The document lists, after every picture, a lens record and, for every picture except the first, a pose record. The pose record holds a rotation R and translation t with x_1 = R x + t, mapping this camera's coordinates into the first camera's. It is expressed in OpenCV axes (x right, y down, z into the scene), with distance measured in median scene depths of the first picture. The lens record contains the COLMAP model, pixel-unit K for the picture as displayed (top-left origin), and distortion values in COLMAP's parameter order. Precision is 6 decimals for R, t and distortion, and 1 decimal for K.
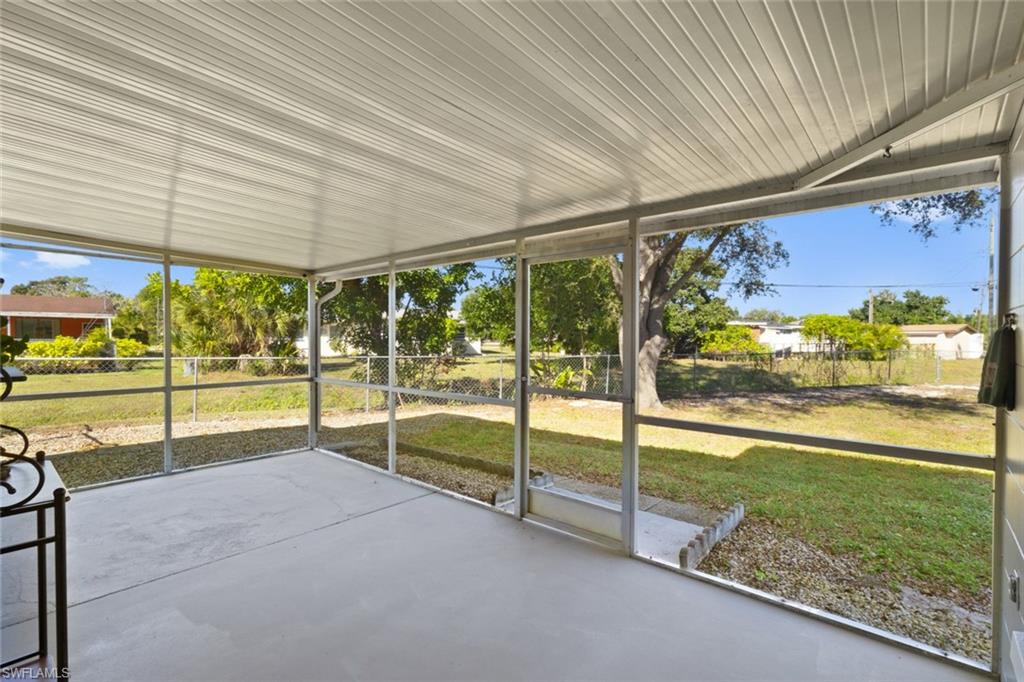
lens RADIAL K [[472.1, 0, 515.3], [0, 472.1, 341.1], [0, 0, 1]] dist [-0.002586, -0.000284]
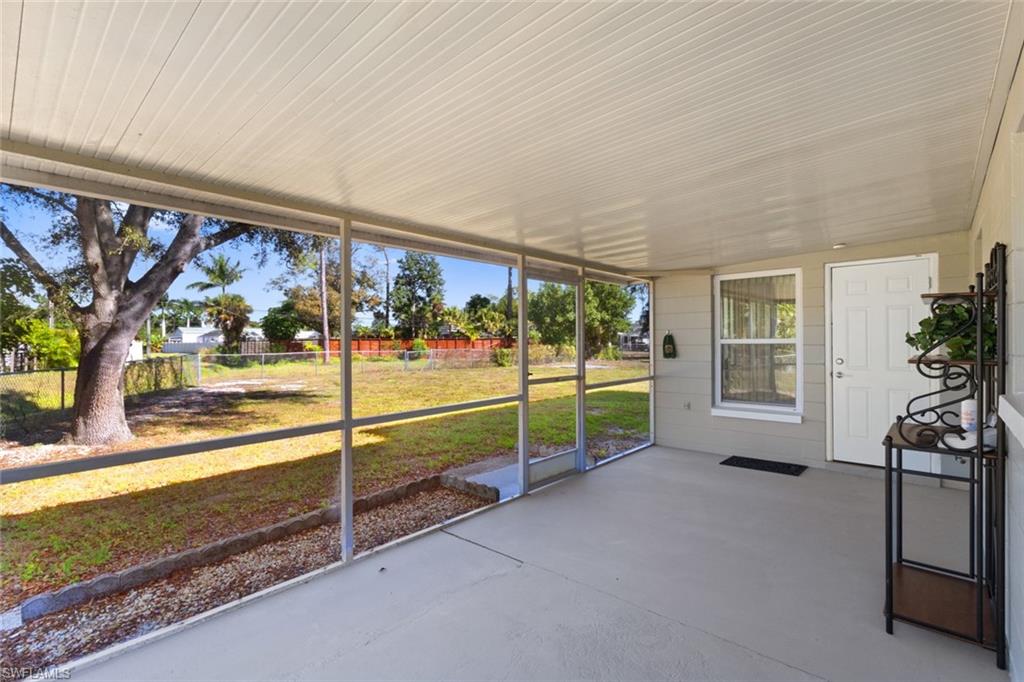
lens RADIAL K [[472.1, 0, 516.2], [0, 472.1, 340.6], [0, 0, 1]] dist [-0.002586, -0.000284]
pose [[0.017268, -0.007929, 0.999819, -1.016325], [0.021946, 0.999731, 0.007549, -0.028568], [-0.999610, 0.021812, 0.017437, 0.830855]]
